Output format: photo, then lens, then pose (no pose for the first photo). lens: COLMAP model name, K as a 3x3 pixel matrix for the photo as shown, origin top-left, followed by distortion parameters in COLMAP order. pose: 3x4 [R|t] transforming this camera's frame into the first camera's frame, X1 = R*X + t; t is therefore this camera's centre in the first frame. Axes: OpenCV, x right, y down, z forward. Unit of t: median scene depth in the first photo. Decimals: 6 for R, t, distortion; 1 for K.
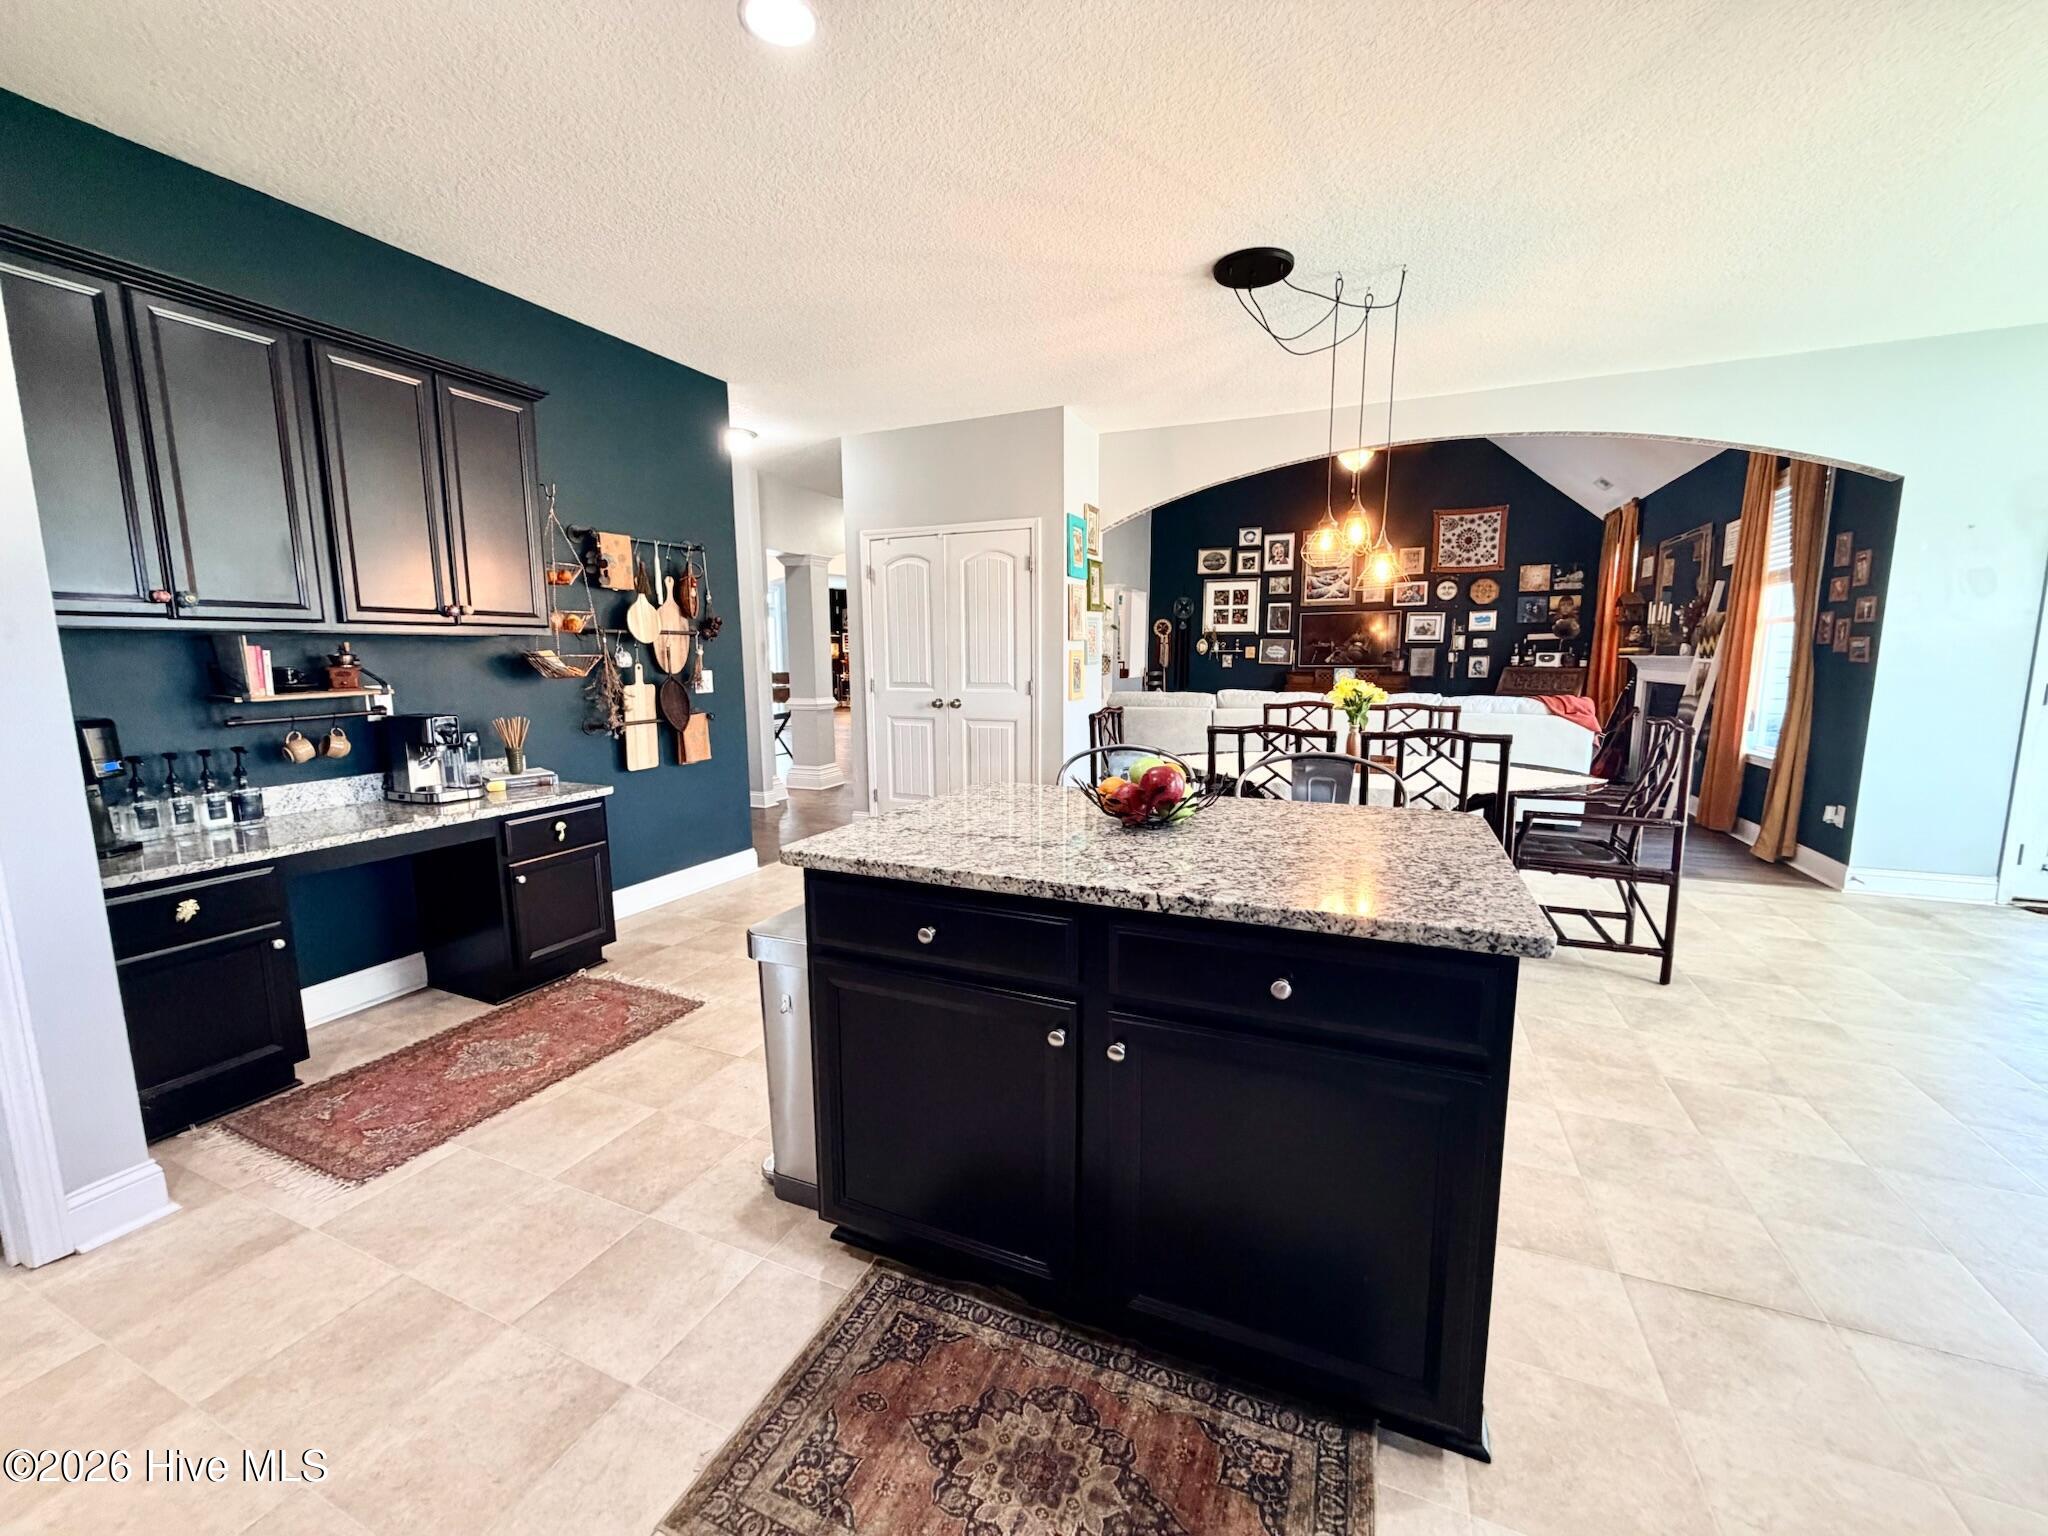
lens RADIAL K [[813.7, 0, 1019.5], [0, 813.7, 769.8], [0, 0, 1]] dist [-0.000232, 0.000599]
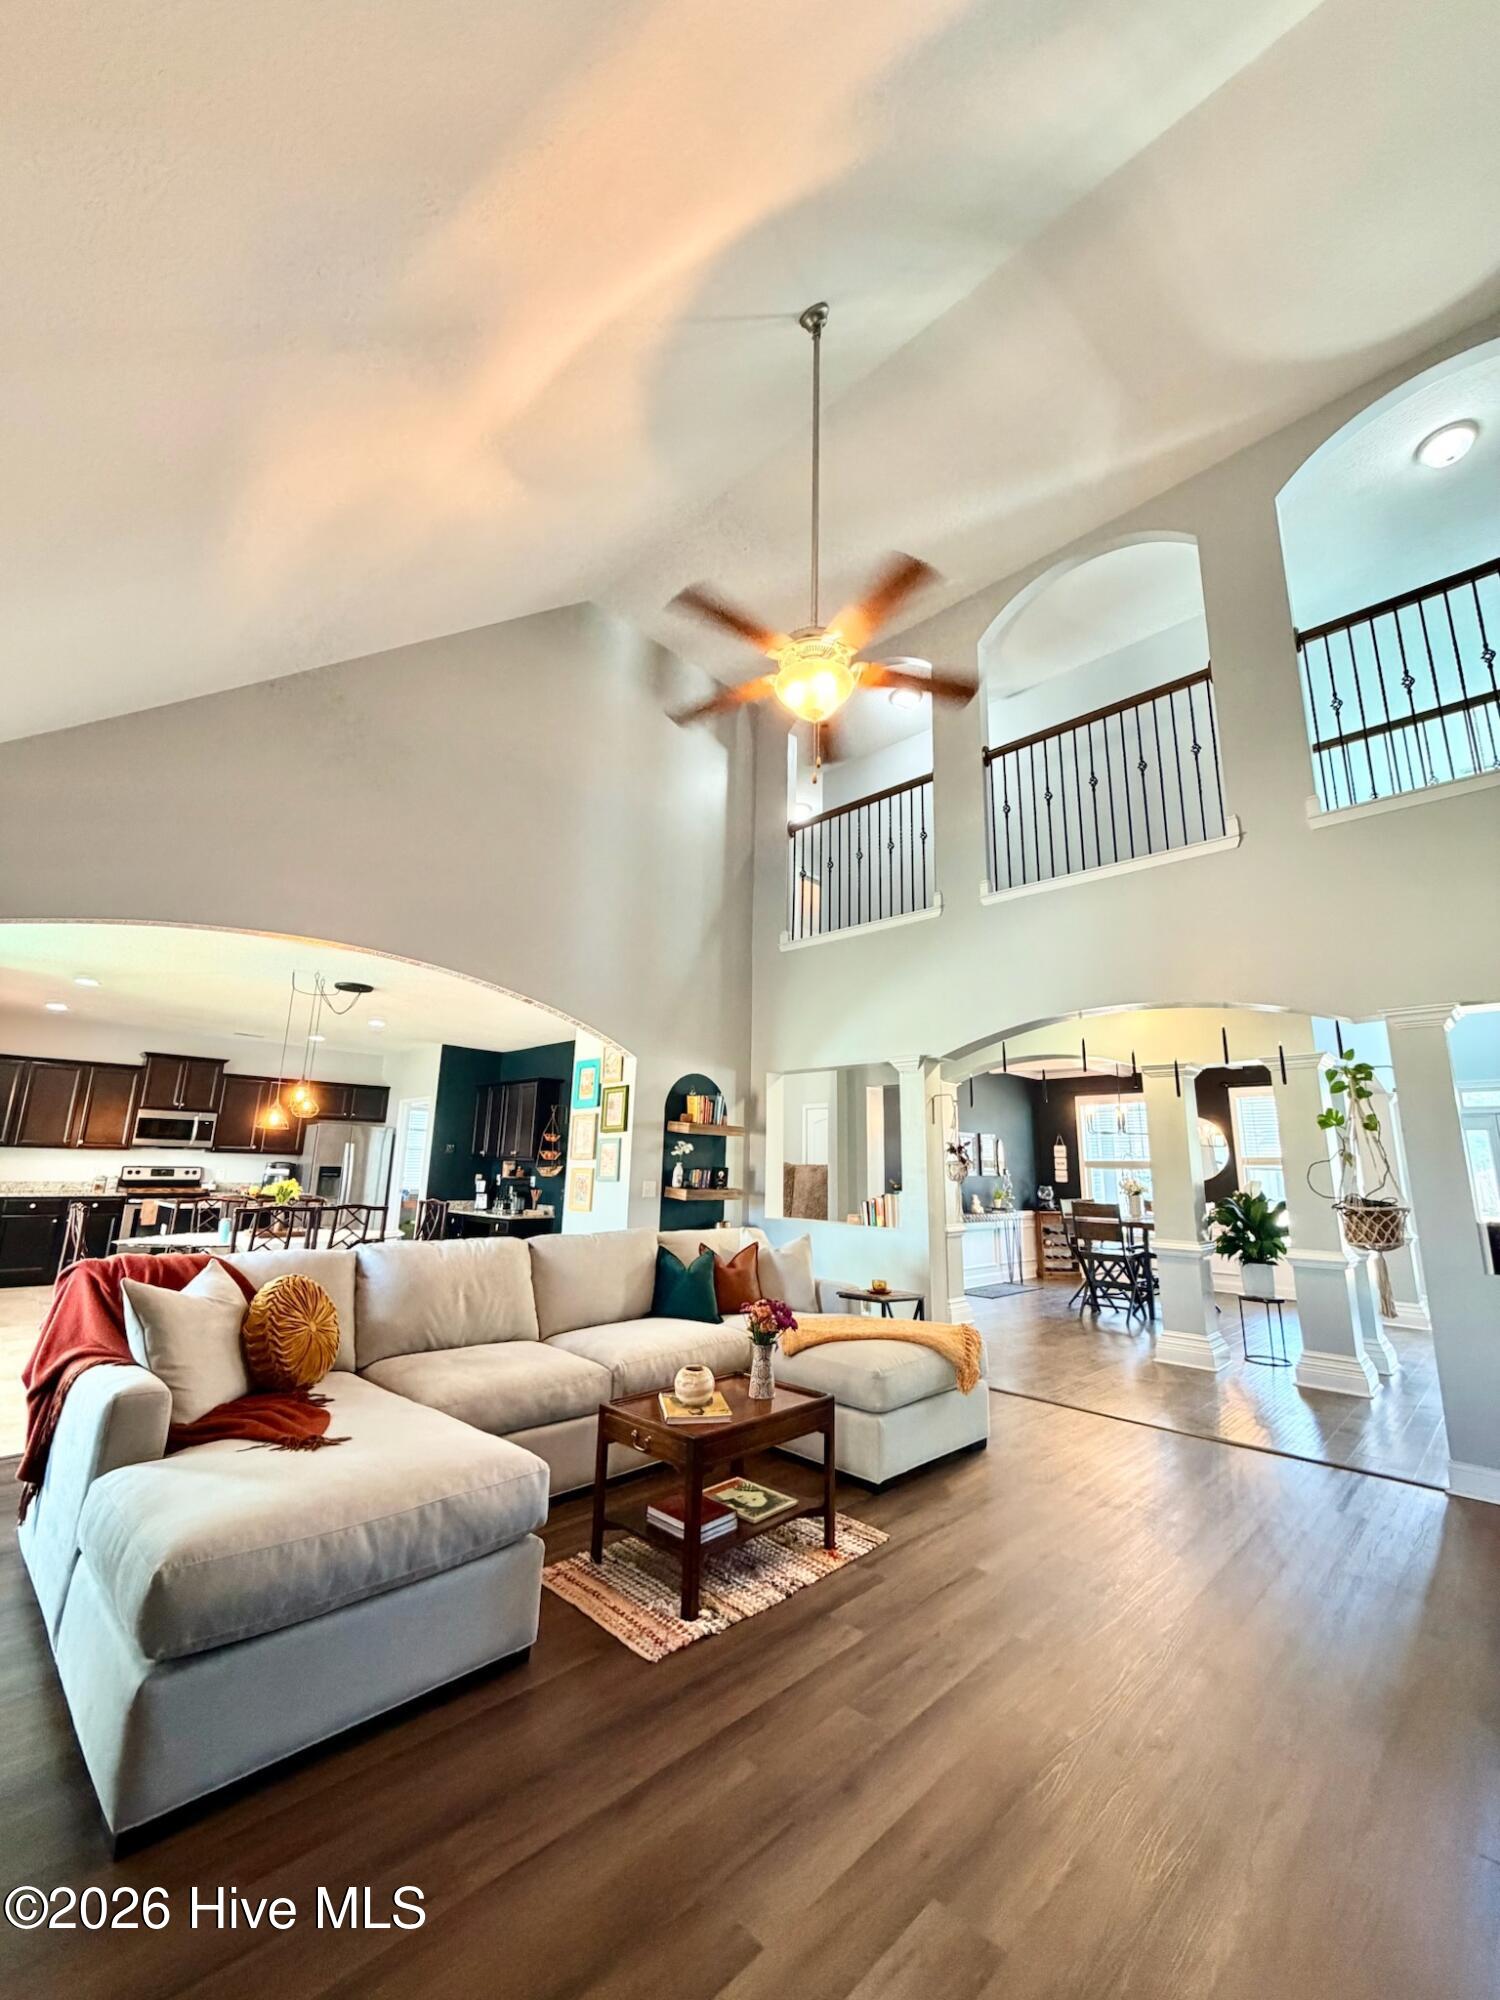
lens RADIAL K [[794.7, 0, 747.5], [0, 794.7, 992.8], [0, 0, 1]] dist [-0.000232, 0.000599]
pose [[-0.355953, -0.206379, -0.911430, 0.587047], [-0.156354, 0.974714, -0.159645, -0.134148], [0.921331, 0.085679, -0.379220, 0.879435]]
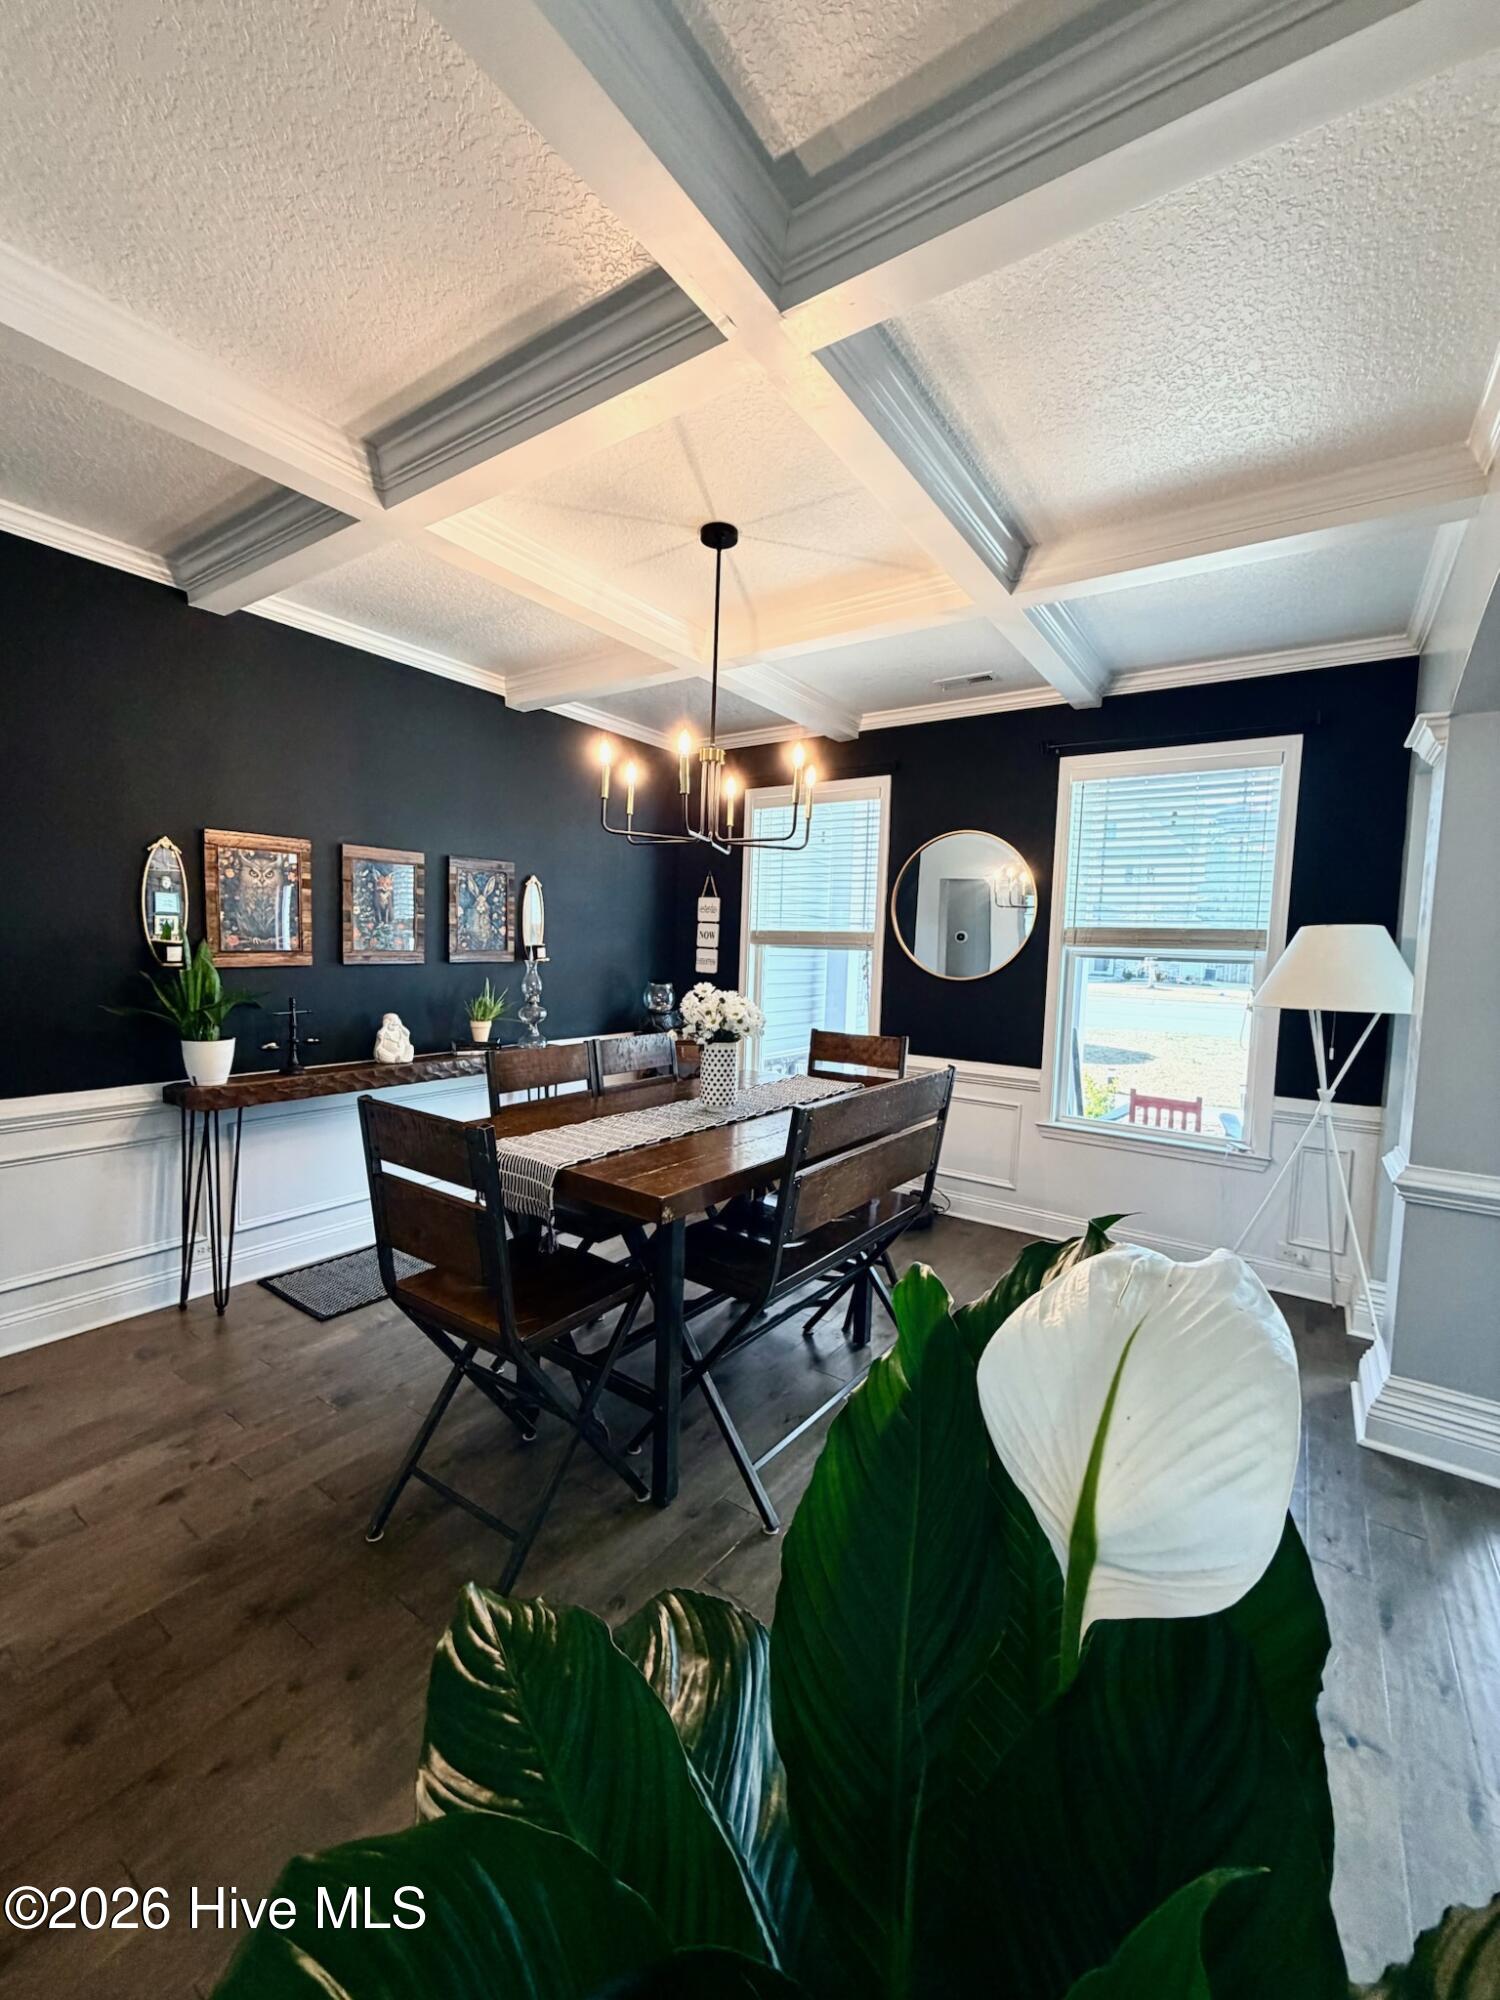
lens RADIAL K [[794.7, 0, 762.6], [0, 794.7, 997.5], [0, 0, 1]] dist [-0.000232, 0.000599]
pose [[-0.178518, 0.067509, -0.981618, -0.107936], [-0.178526, 0.978862, 0.099787, -0.164535], [0.967605, 0.193058, -0.162693, 1.006381]]
